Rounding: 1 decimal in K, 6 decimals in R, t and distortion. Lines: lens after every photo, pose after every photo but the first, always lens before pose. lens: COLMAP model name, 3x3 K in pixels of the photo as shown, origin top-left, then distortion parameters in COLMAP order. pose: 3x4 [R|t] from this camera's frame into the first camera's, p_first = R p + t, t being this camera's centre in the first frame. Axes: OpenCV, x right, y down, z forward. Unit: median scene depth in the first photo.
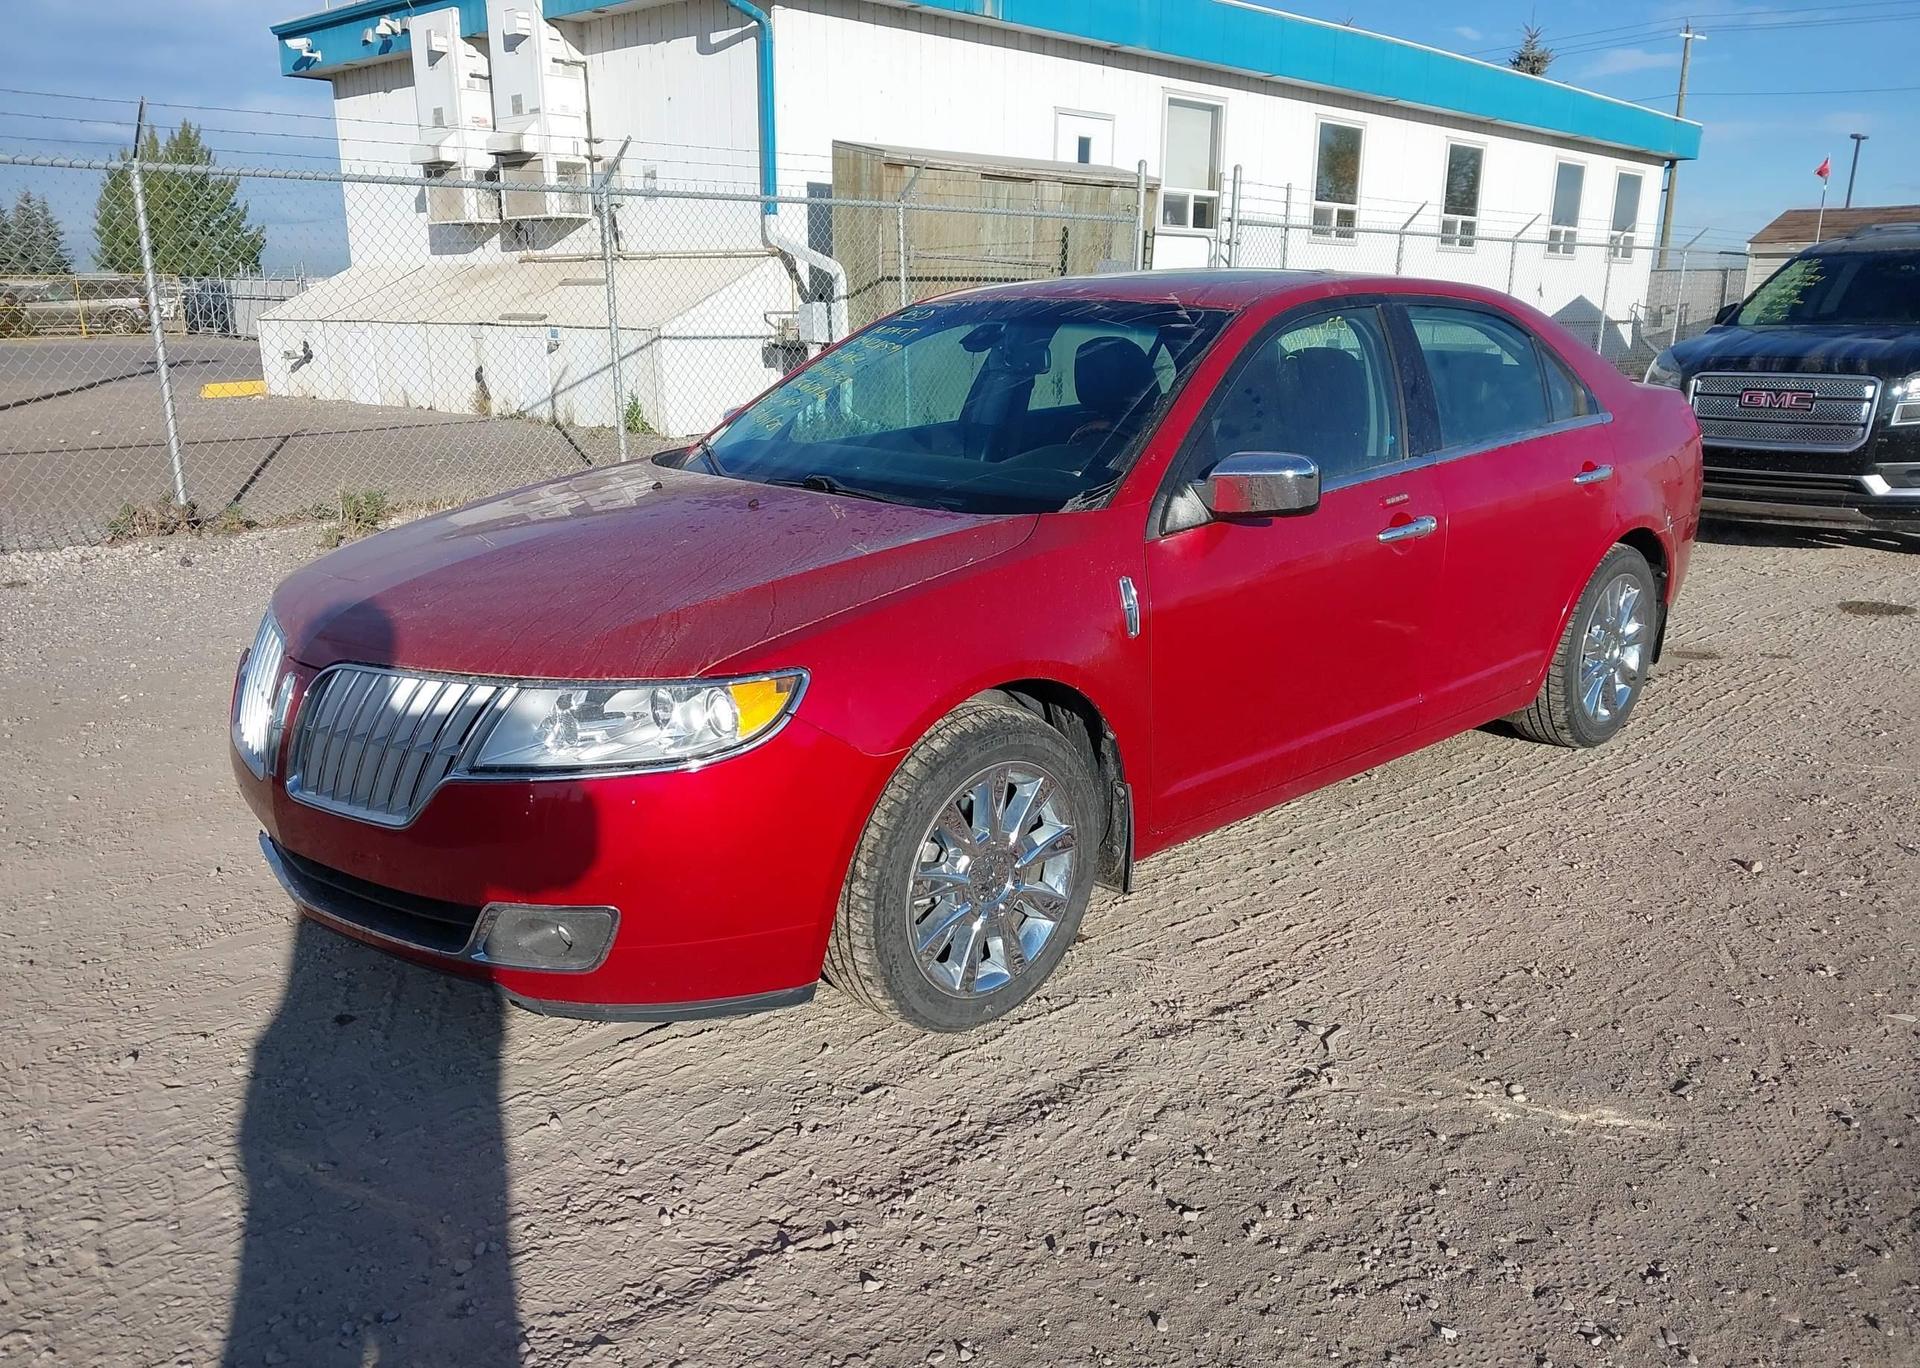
lens RADIAL K [[1512.3, 0, 953.4], [0, 1512.3, 767.2], [0, 0, 1]] dist [0.000065, 0.018809]
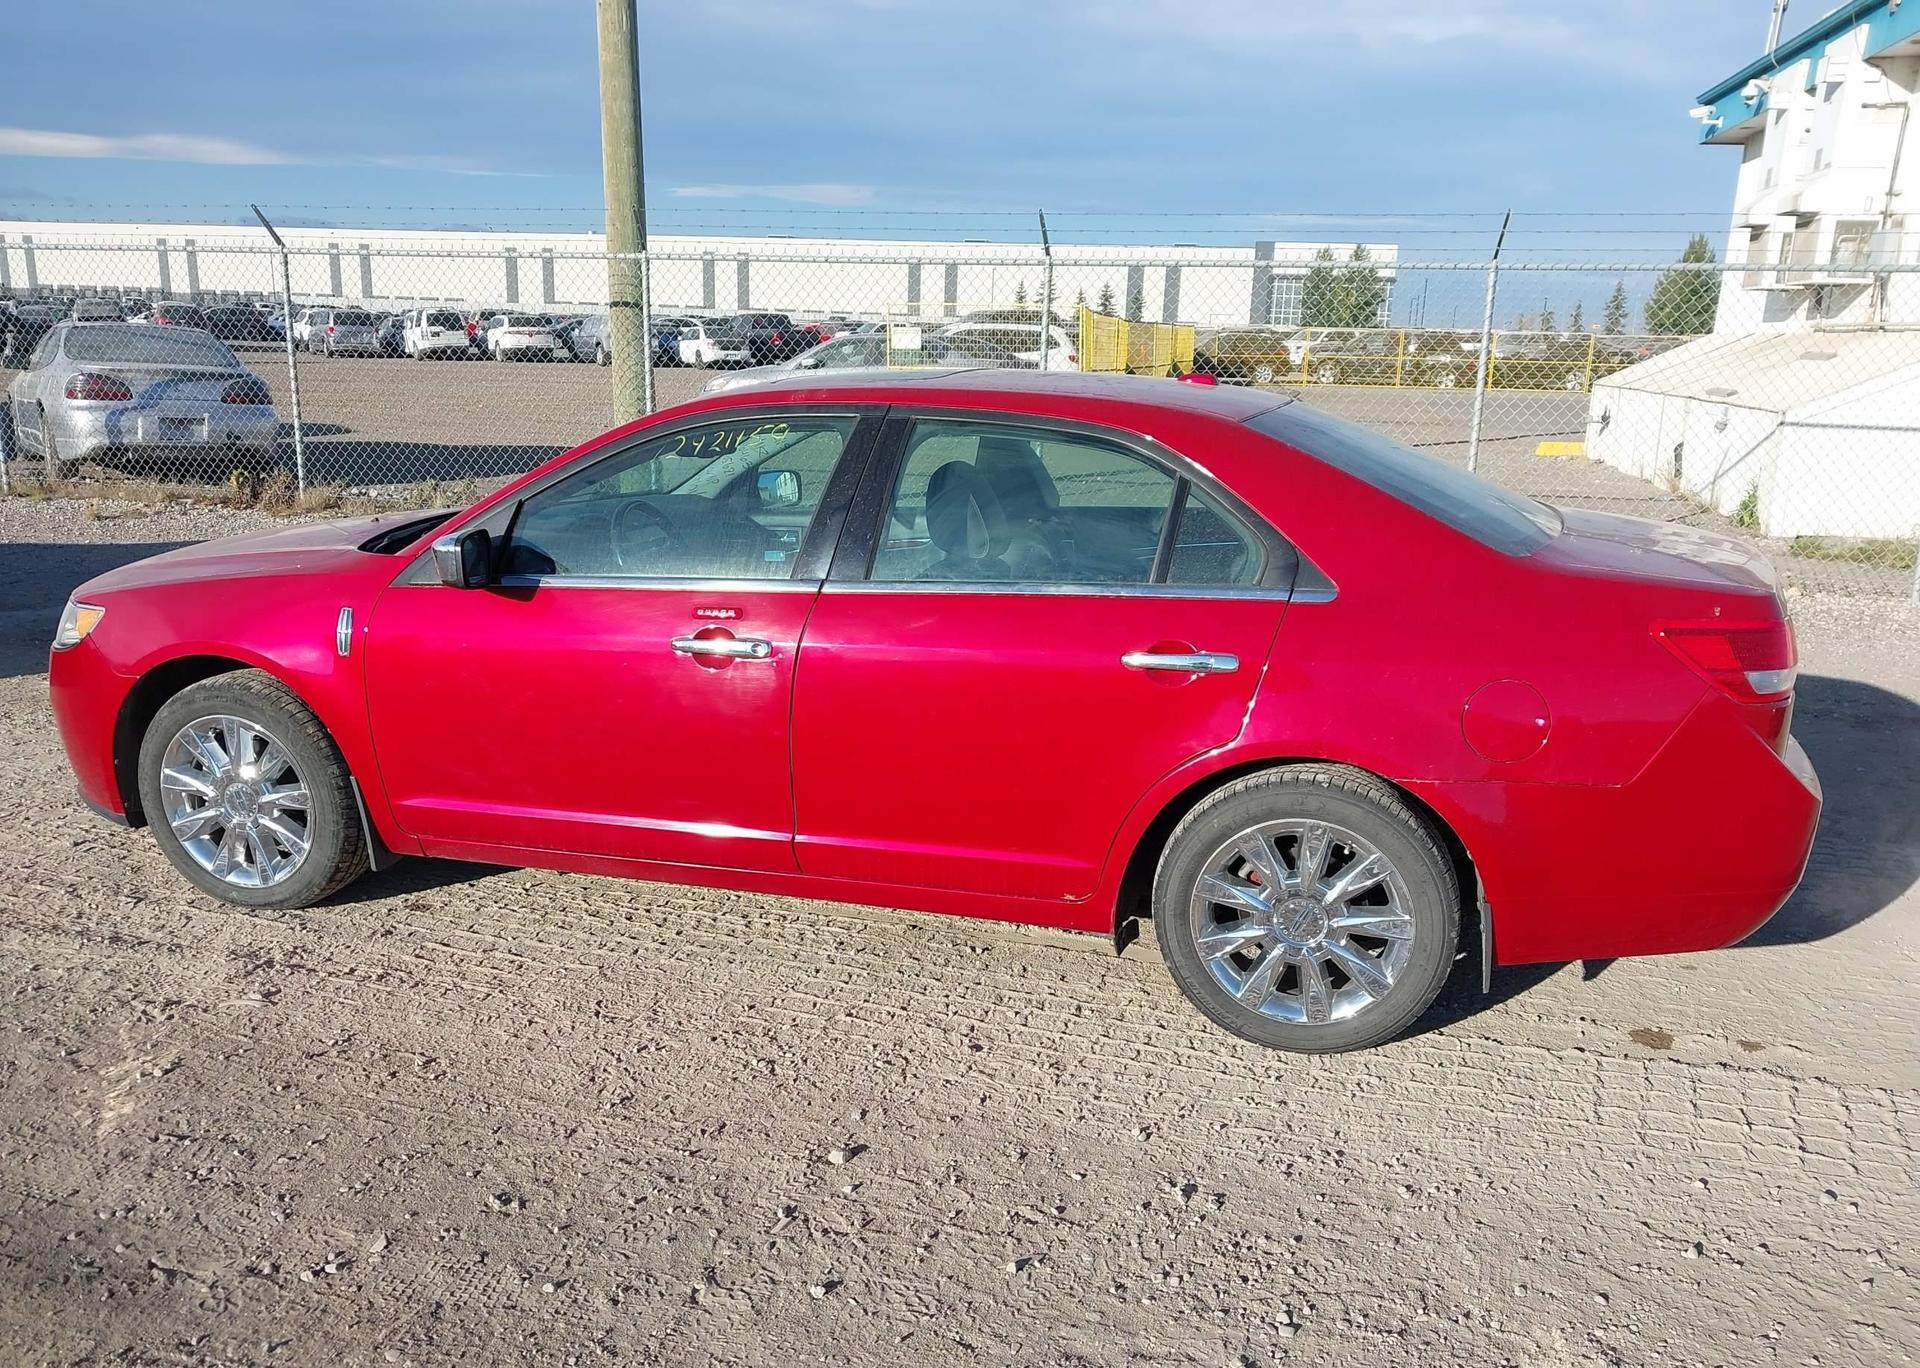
lens RADIAL K [[1516.3, 0, 957.4], [0, 1516.3, 764.8], [0, 0, 1]] dist [0.007305, 0.004570]
pose [[0.504338, 0.248805, -0.826885, 0.286497], [-0.280255, 0.952916, 0.115793, -0.057865], [0.816762, 0.173340, 0.550321, 0.150333]]
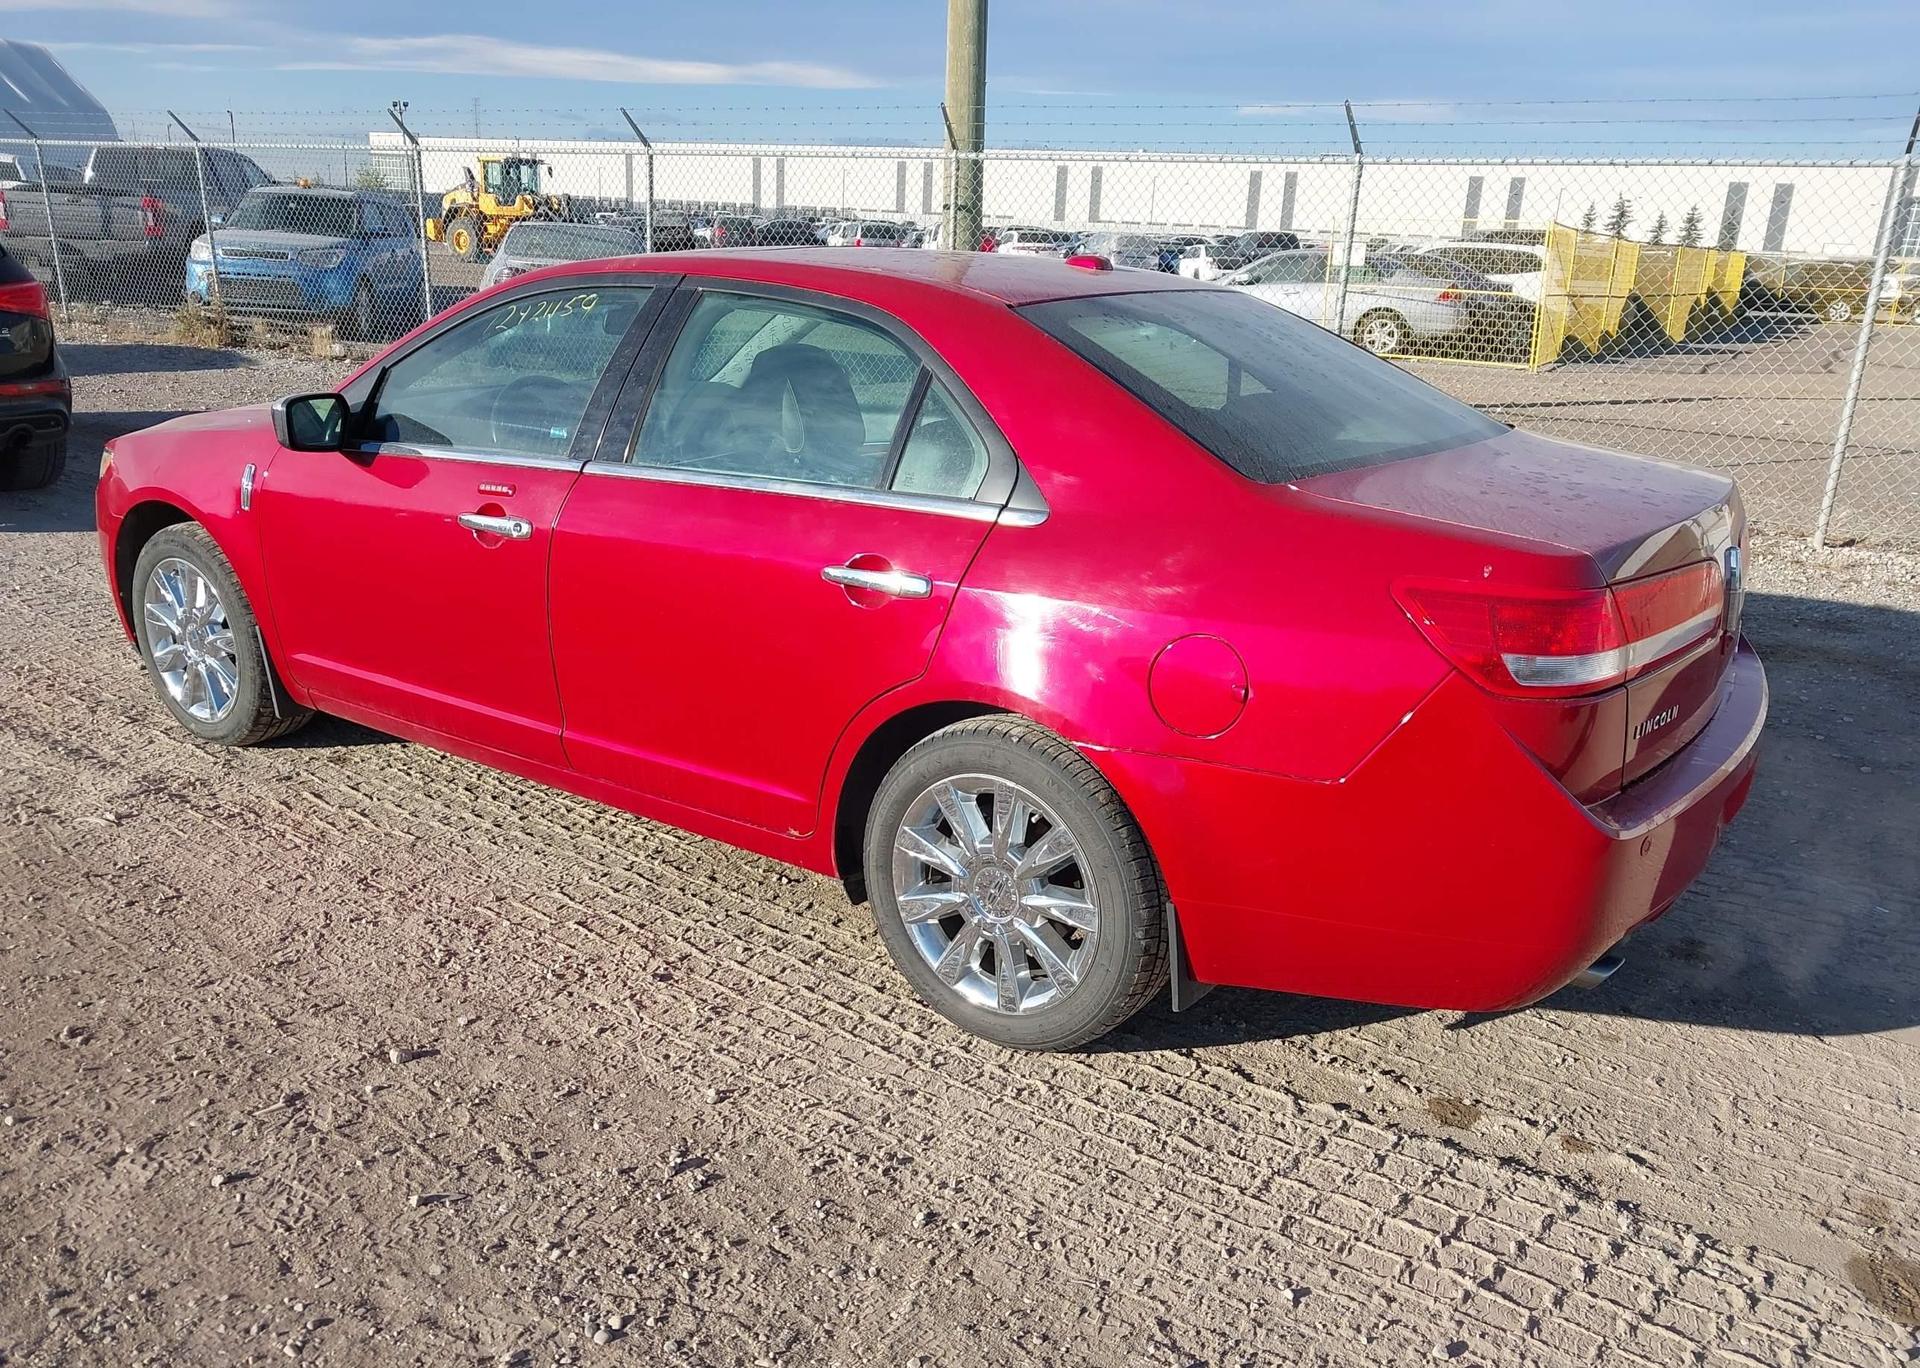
lens RADIAL K [[1533.2, 0, 958.0], [0, 1533.2, 736.8], [0, 0, 1]] dist [0.003162, 0.001314]
pose [[0.182999, 0.313529, -0.931778, 0.305168], [-0.333055, 0.911510, 0.241298, -0.086413], [0.924979, 0.266176, 0.271228, 0.254795]]
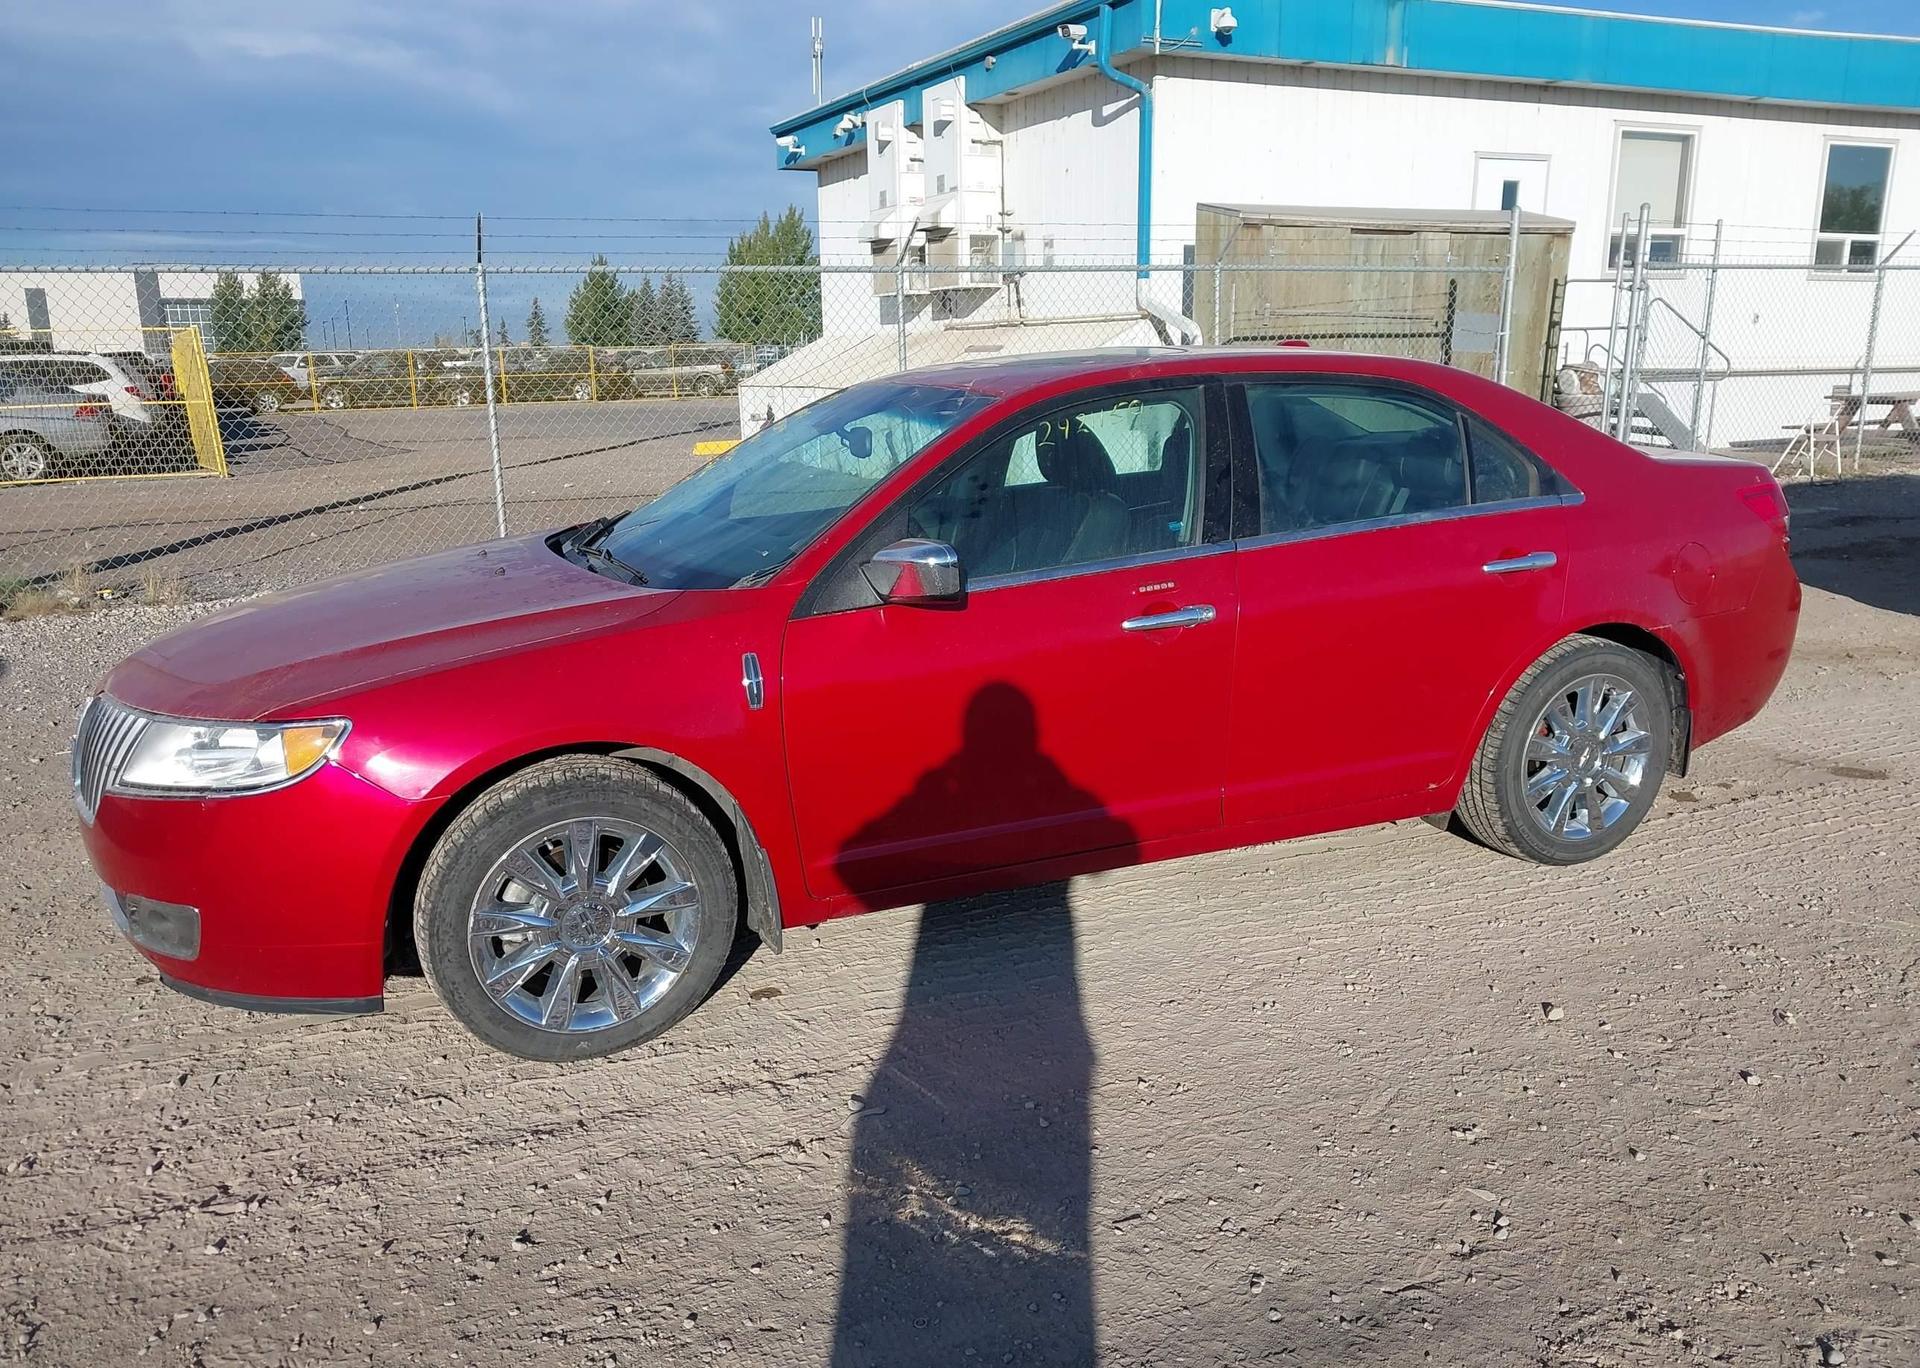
lens RADIAL K [[1512.3, 0, 953.4], [0, 1512.3, 767.2], [0, 0, 1]] dist [0.000065, 0.018809]
pose [[0.934682, 0.074700, -0.347547, 0.123919], [-0.085593, 0.996201, -0.016074, -0.008430], [0.345026, 0.044771, 0.937525, 0.013749]]
